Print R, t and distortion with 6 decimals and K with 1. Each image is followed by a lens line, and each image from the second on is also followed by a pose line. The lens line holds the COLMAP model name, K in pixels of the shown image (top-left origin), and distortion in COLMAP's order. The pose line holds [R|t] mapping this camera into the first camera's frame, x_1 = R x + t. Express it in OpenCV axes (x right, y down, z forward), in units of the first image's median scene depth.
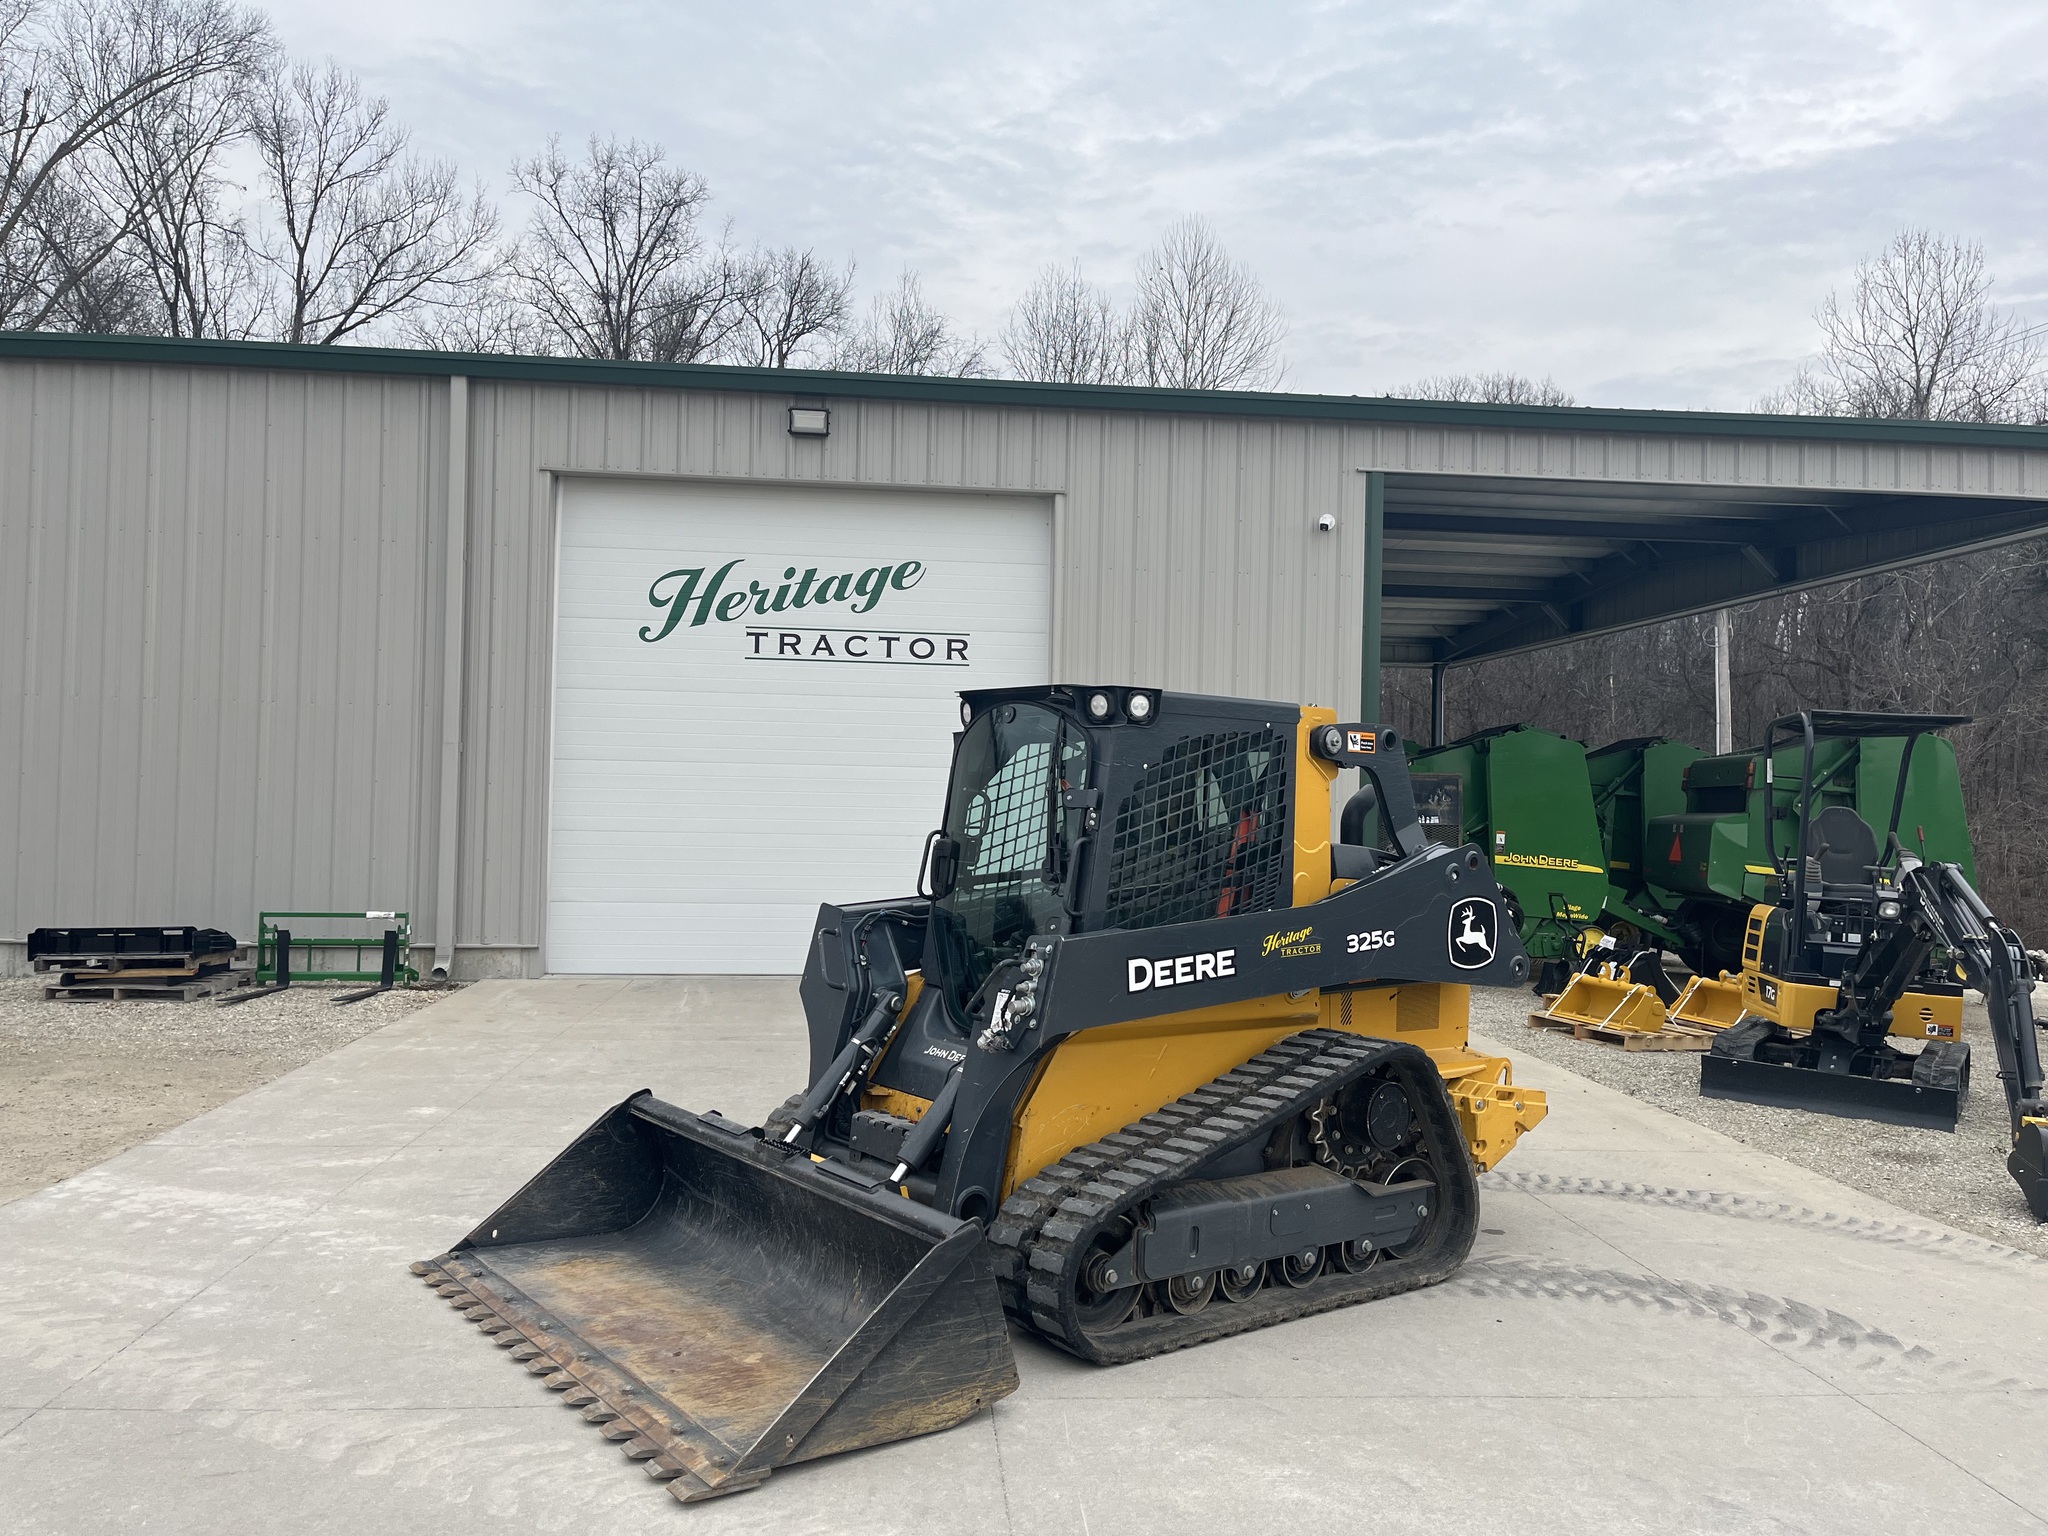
lens RADIAL K [[1539.5, 0, 1016.3], [0, 1539.5, 773.5], [0, 0, 1]] dist [0.082715, -0.109144]
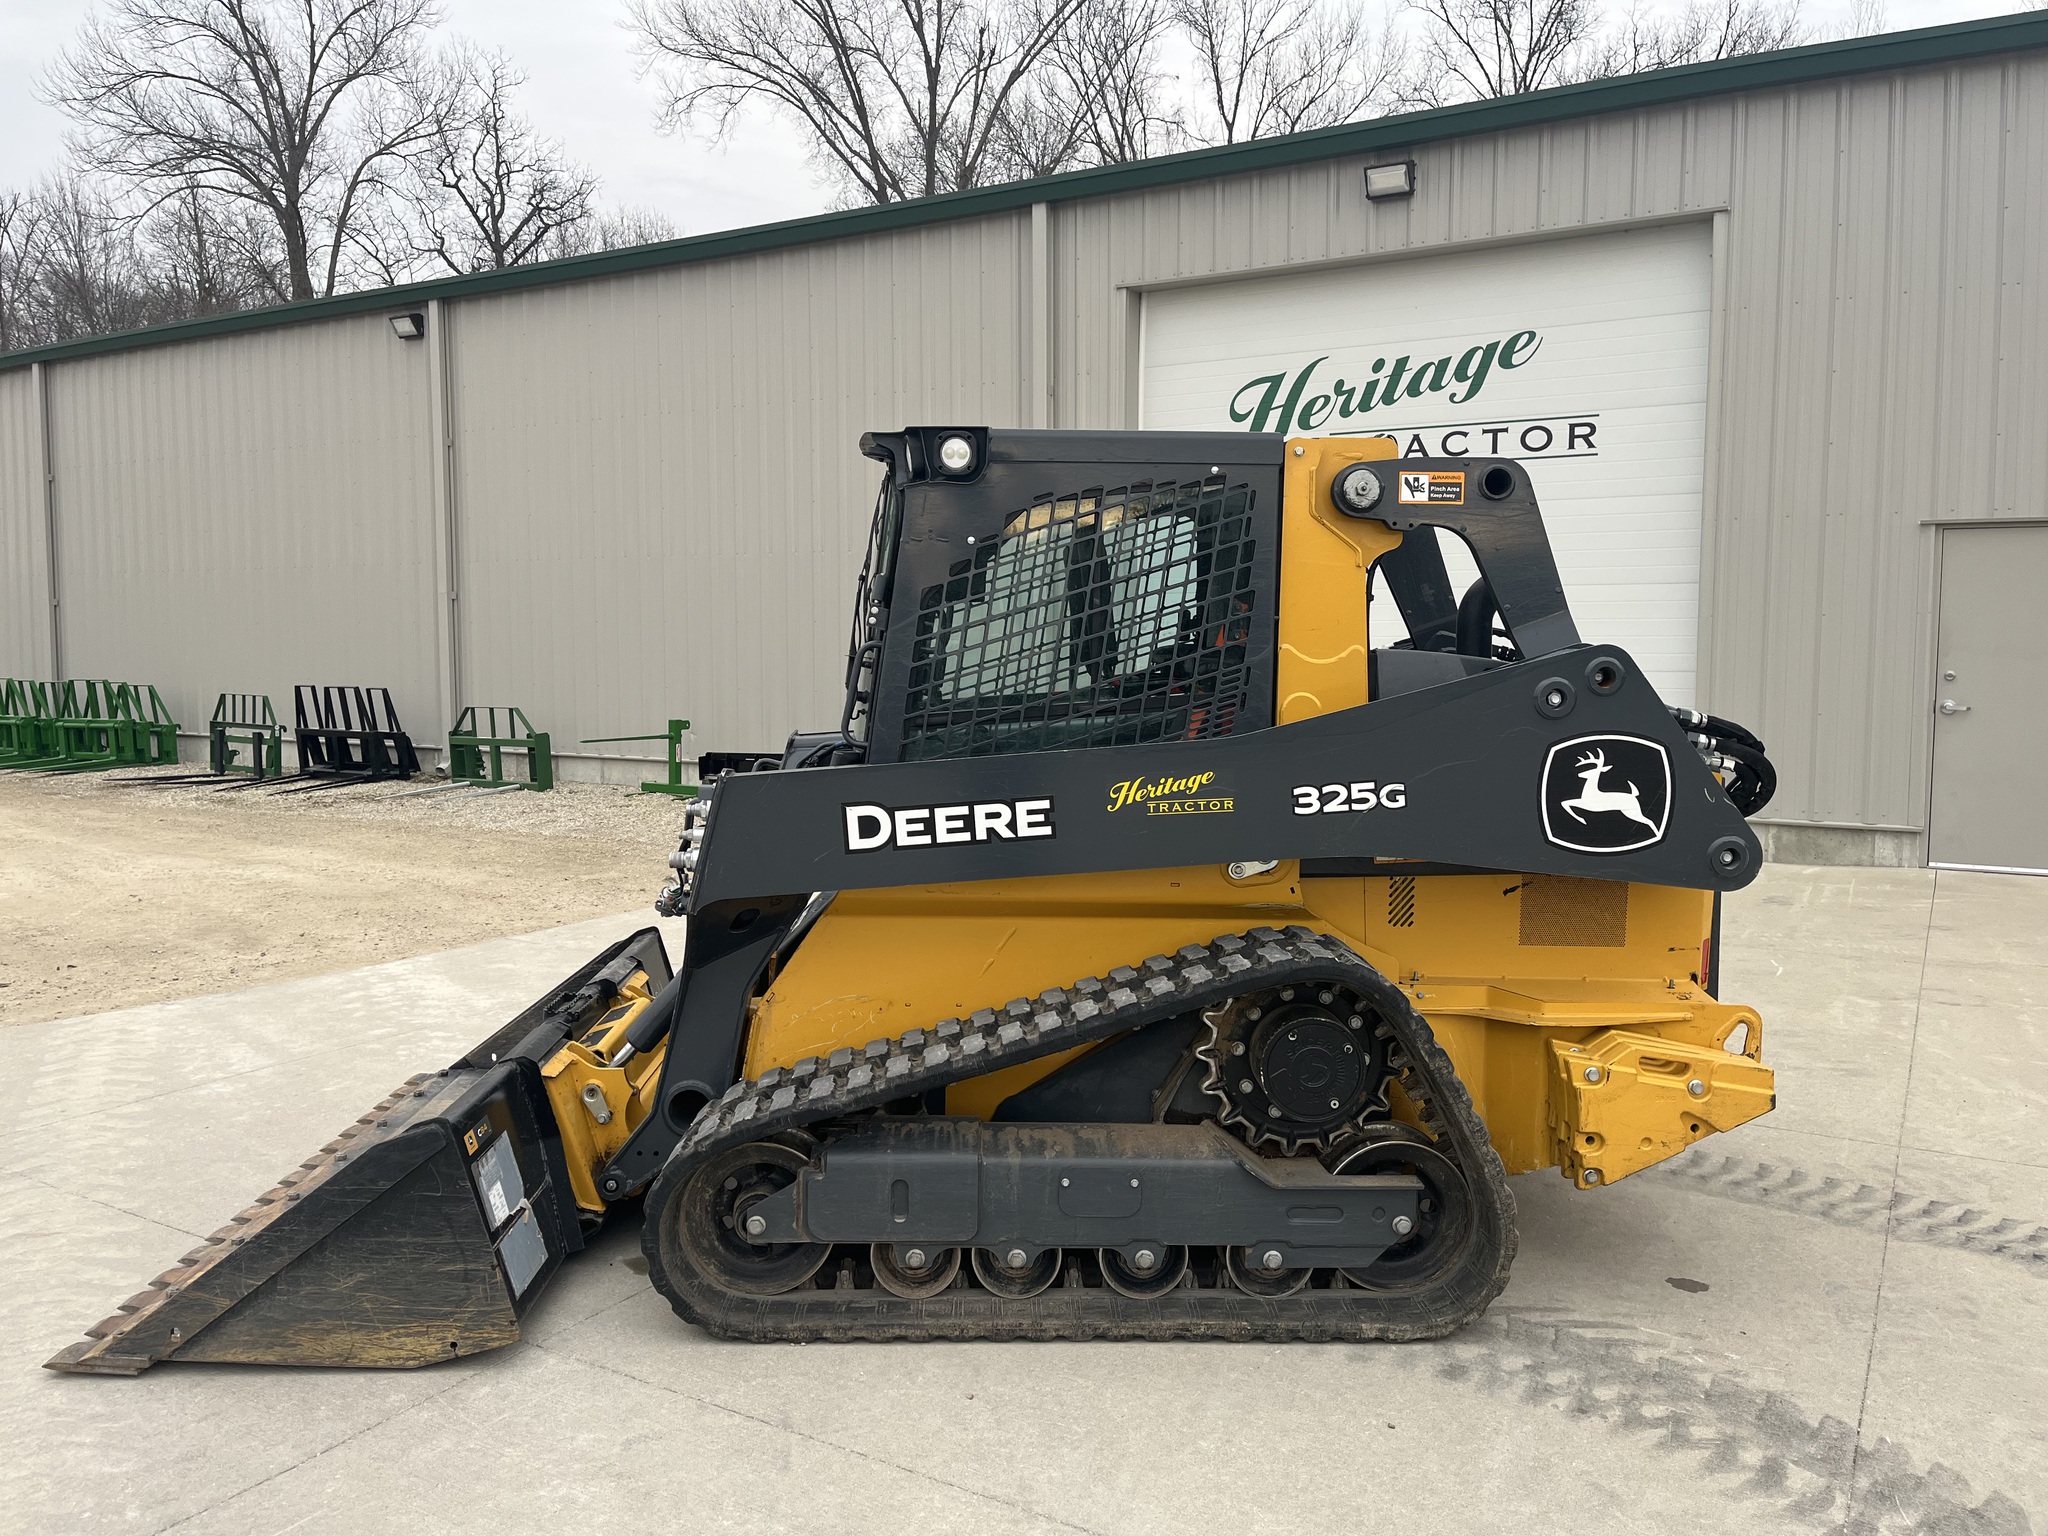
lens RADIAL K [[1543.0, 0, 1008.3], [0, 1543.0, 752.1], [0, 0, 1]] dist [0.074584, -0.099411]
pose [[0.810700, 0.022589, -0.585026, 0.477516], [0.025618, 0.996930, 0.073993, 0.037788], [0.584901, -0.074974, 0.807632, 0.395227]]
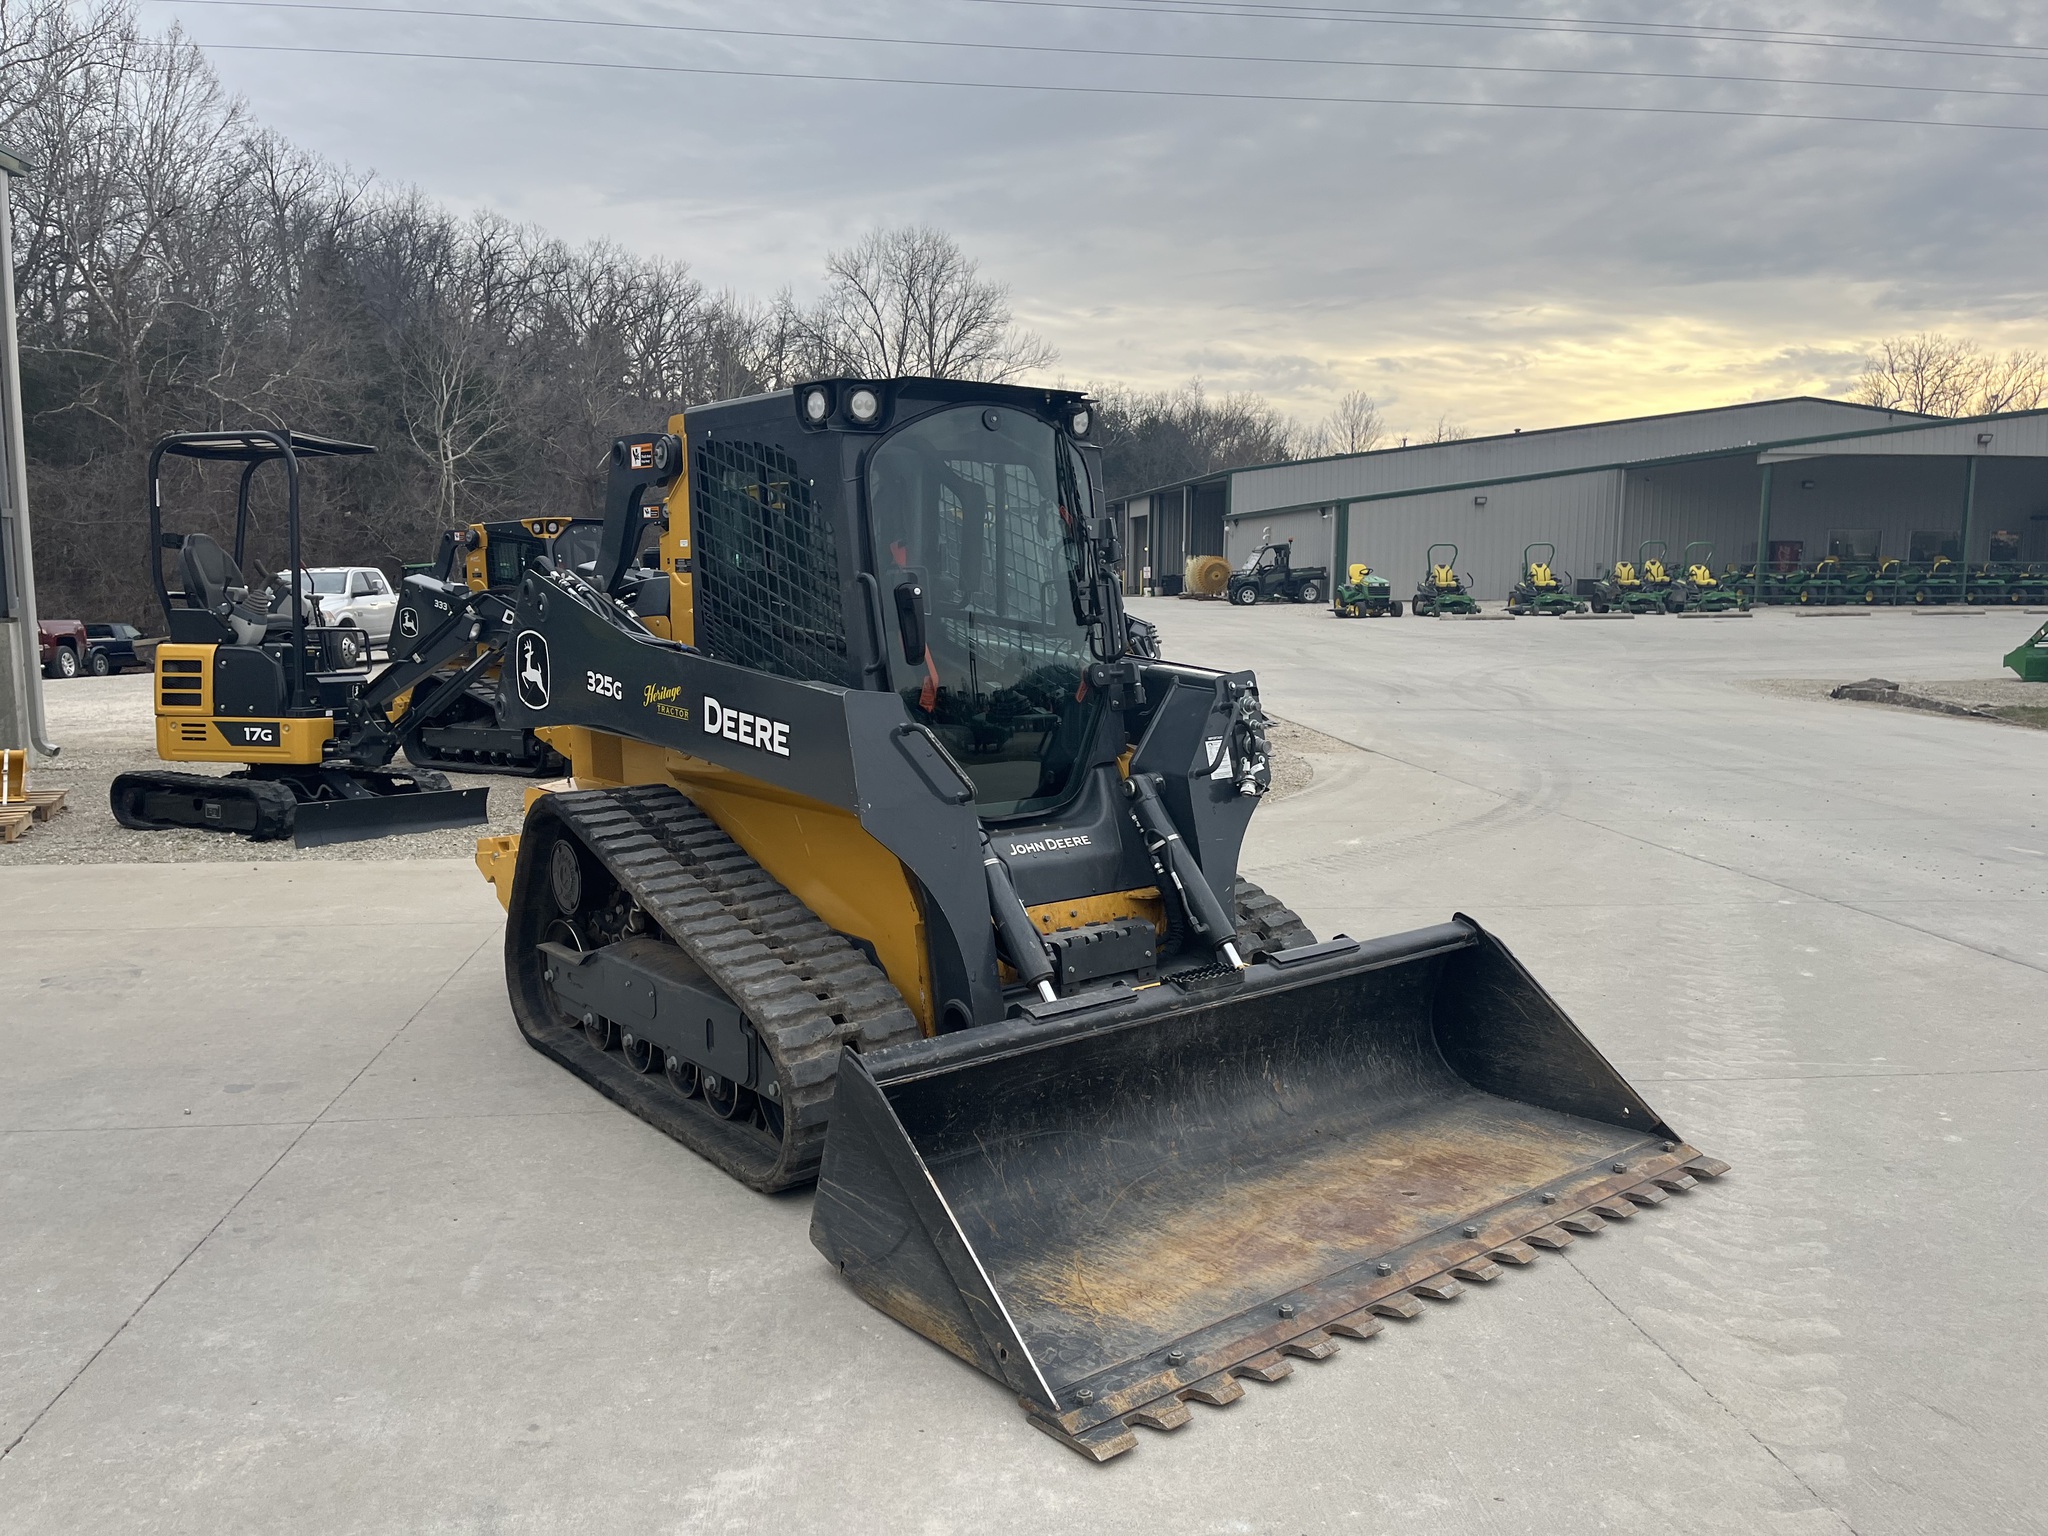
lens RADIAL K [[1558.1, 0, 1007.5], [0, 1558.1, 779.9], [0, 0, 1]] dist [0.068875, -0.089474]
pose [[-0.022237, -0.156447, 0.987436, -0.799112], [-0.019584, 0.987559, 0.156025, 0.018090], [-0.999561, -0.015868, -0.025024, 0.976109]]
